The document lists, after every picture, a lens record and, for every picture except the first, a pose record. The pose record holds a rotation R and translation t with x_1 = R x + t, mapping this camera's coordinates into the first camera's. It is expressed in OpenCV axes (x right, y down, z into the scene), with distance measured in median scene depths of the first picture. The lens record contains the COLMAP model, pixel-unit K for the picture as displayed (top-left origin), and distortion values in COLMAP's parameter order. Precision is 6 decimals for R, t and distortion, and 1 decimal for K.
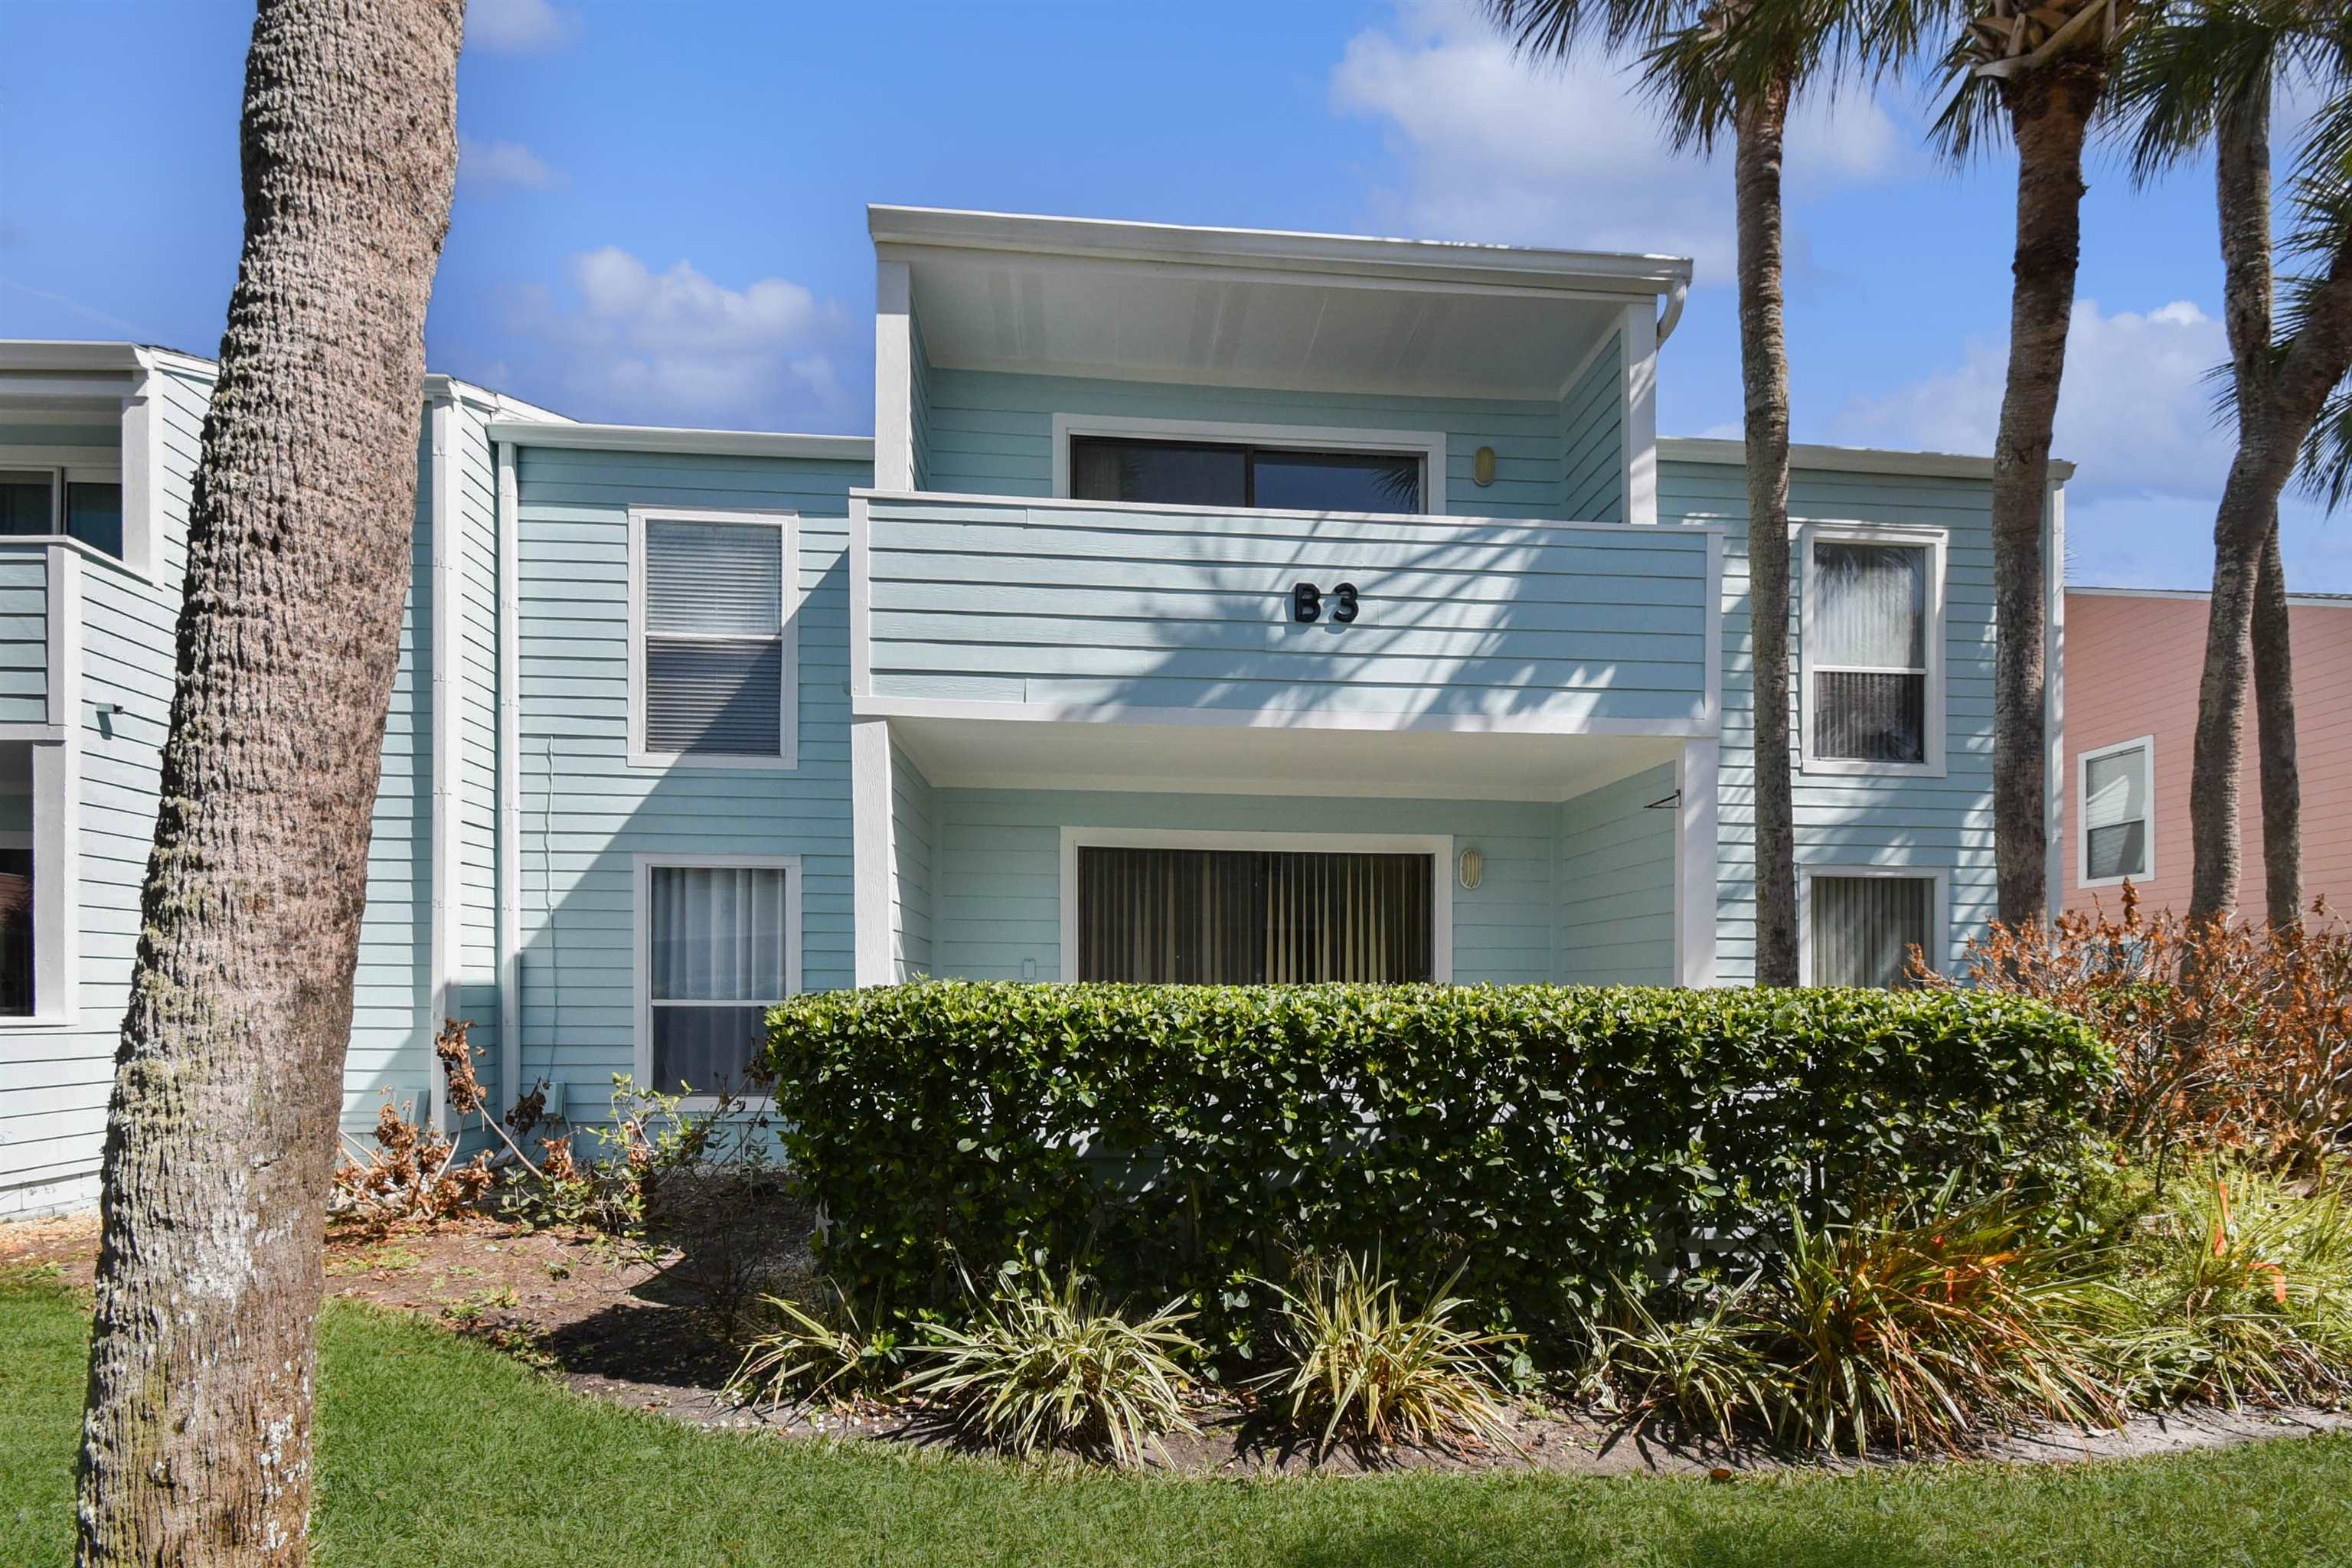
lens RADIAL K [[1133.9, 0, 1173.3], [0, 1133.9, 792.3], [0, 0, 1]] dist [0.000005, -0.000853]
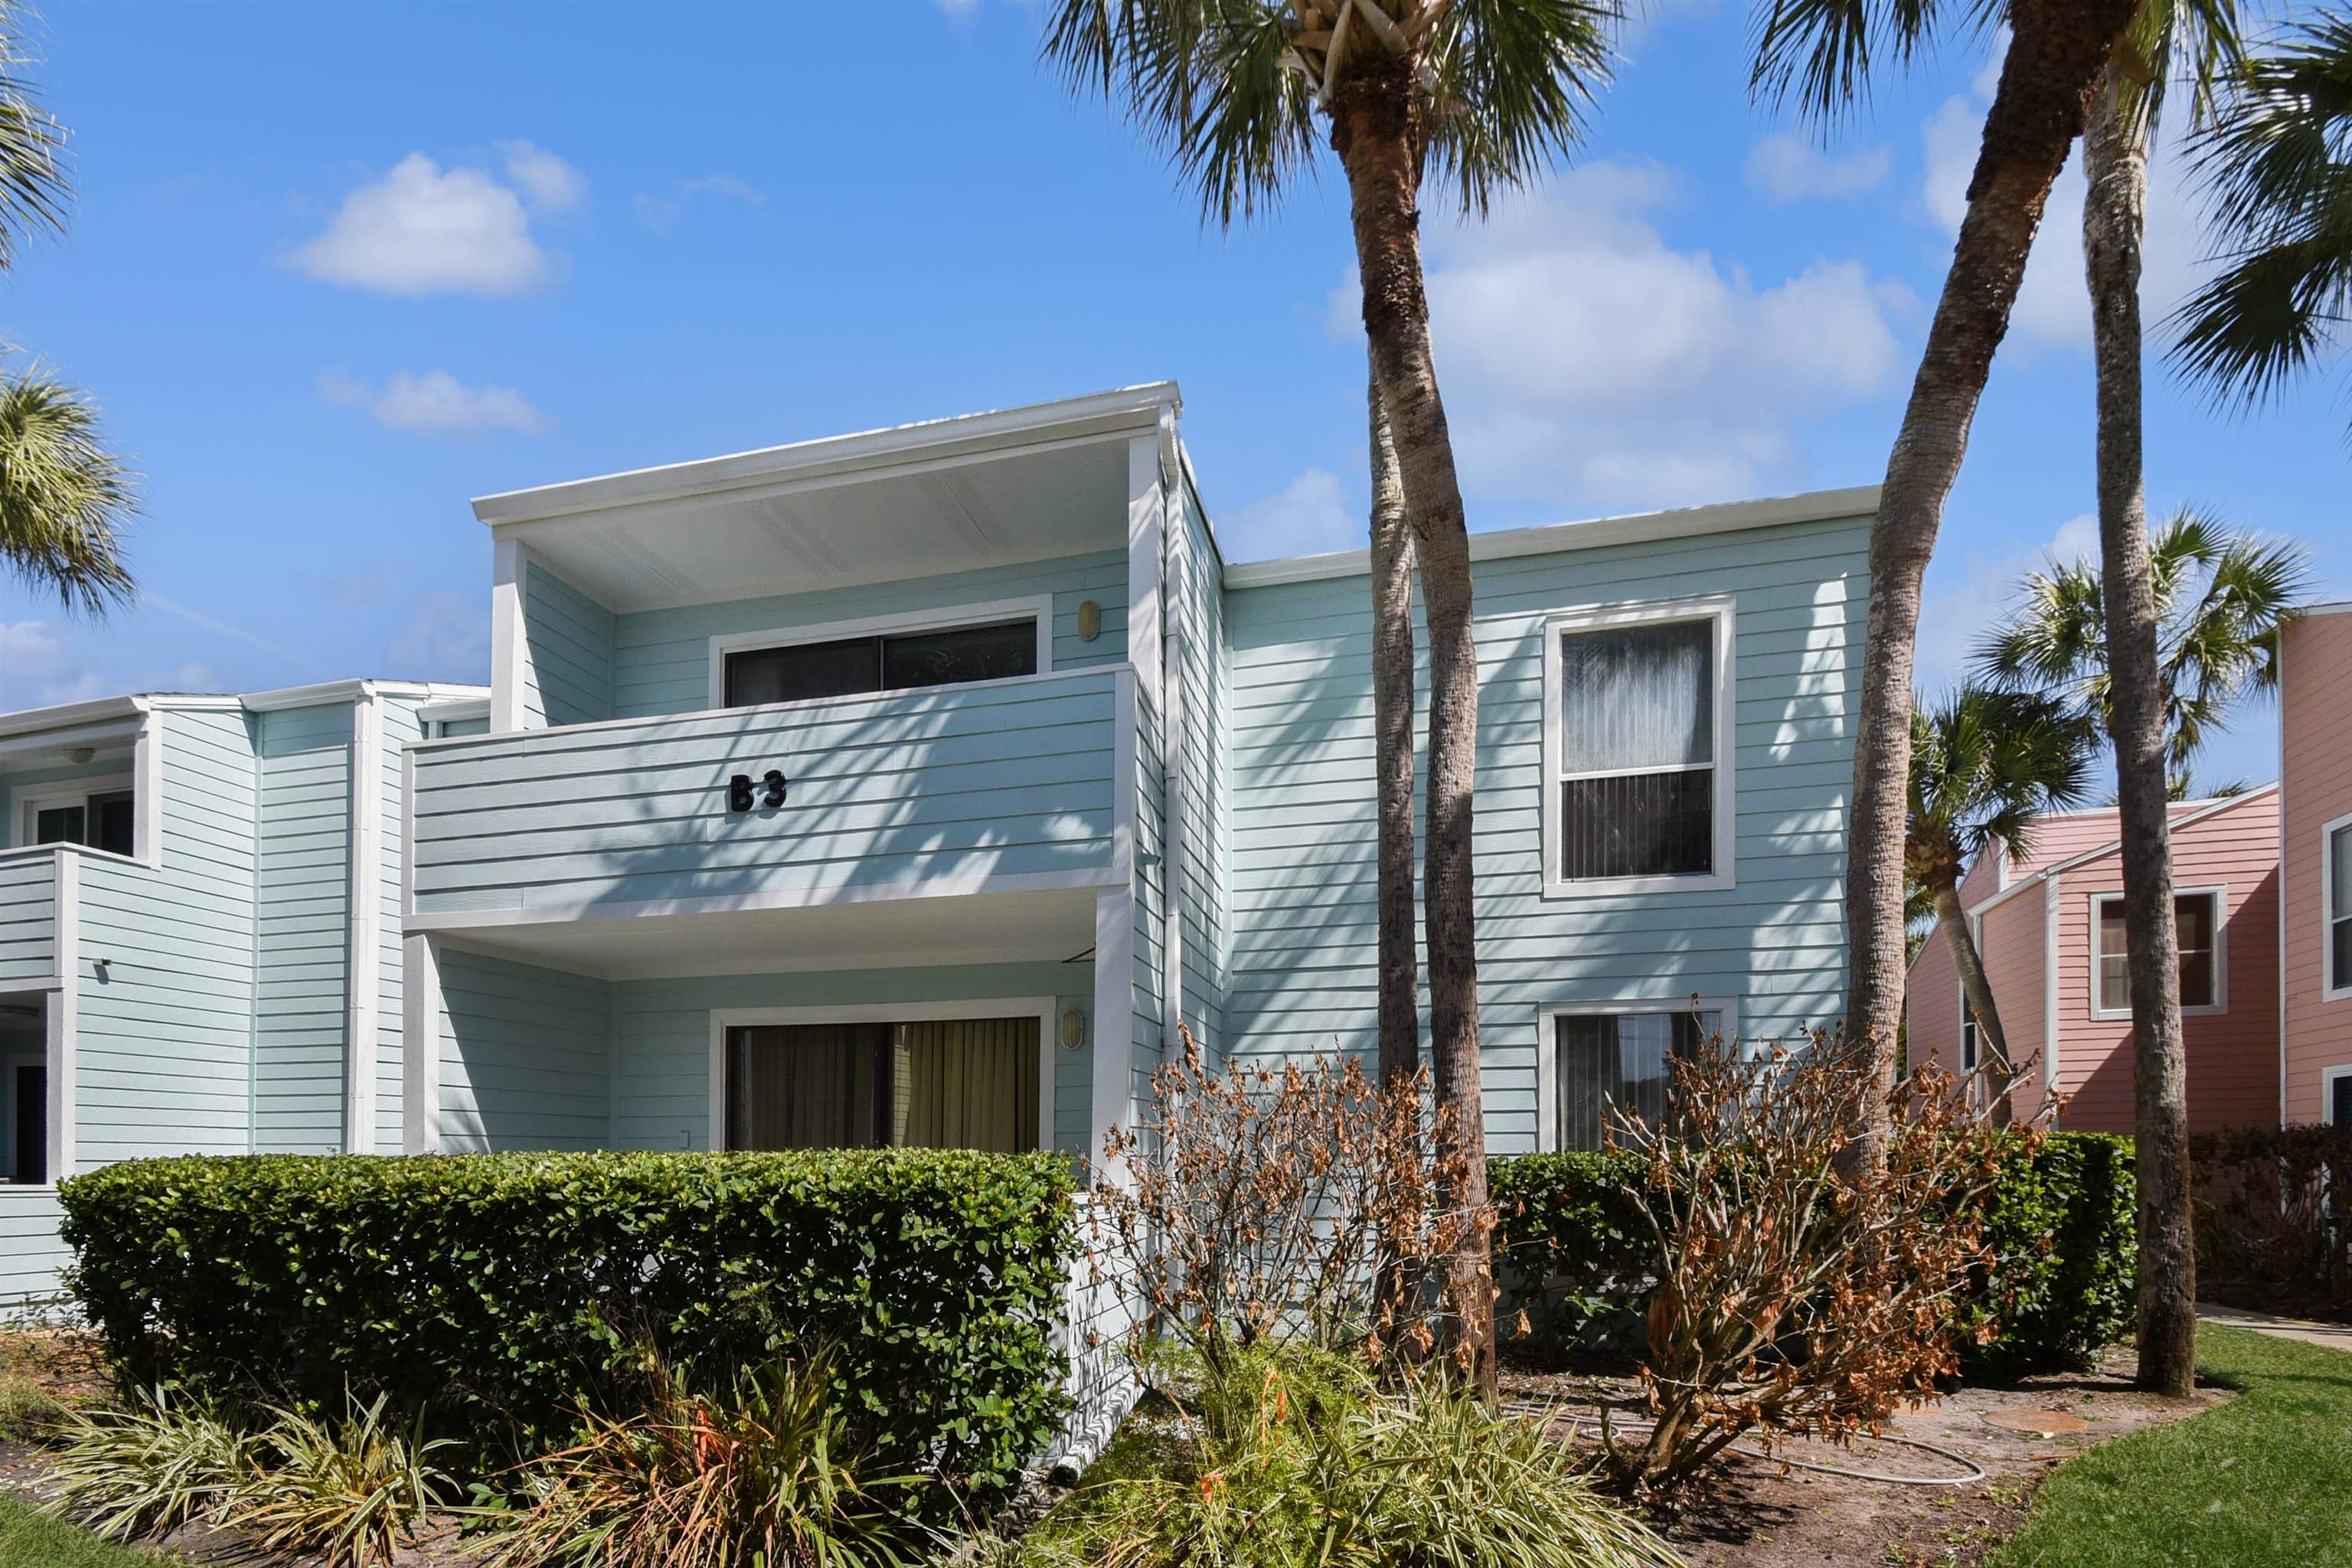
lens RADIAL K [[1137.0, 0, 1168.8], [0, 1137.0, 932.5], [0, 0, 1]] dist [-0.004442, -0.000792]
pose [[0.947171, -0.074068, -0.312059, 0.781406], [0.067975, 0.997225, -0.030373, 0.022334], [0.313442, 0.007557, 0.949577, 0.104380]]
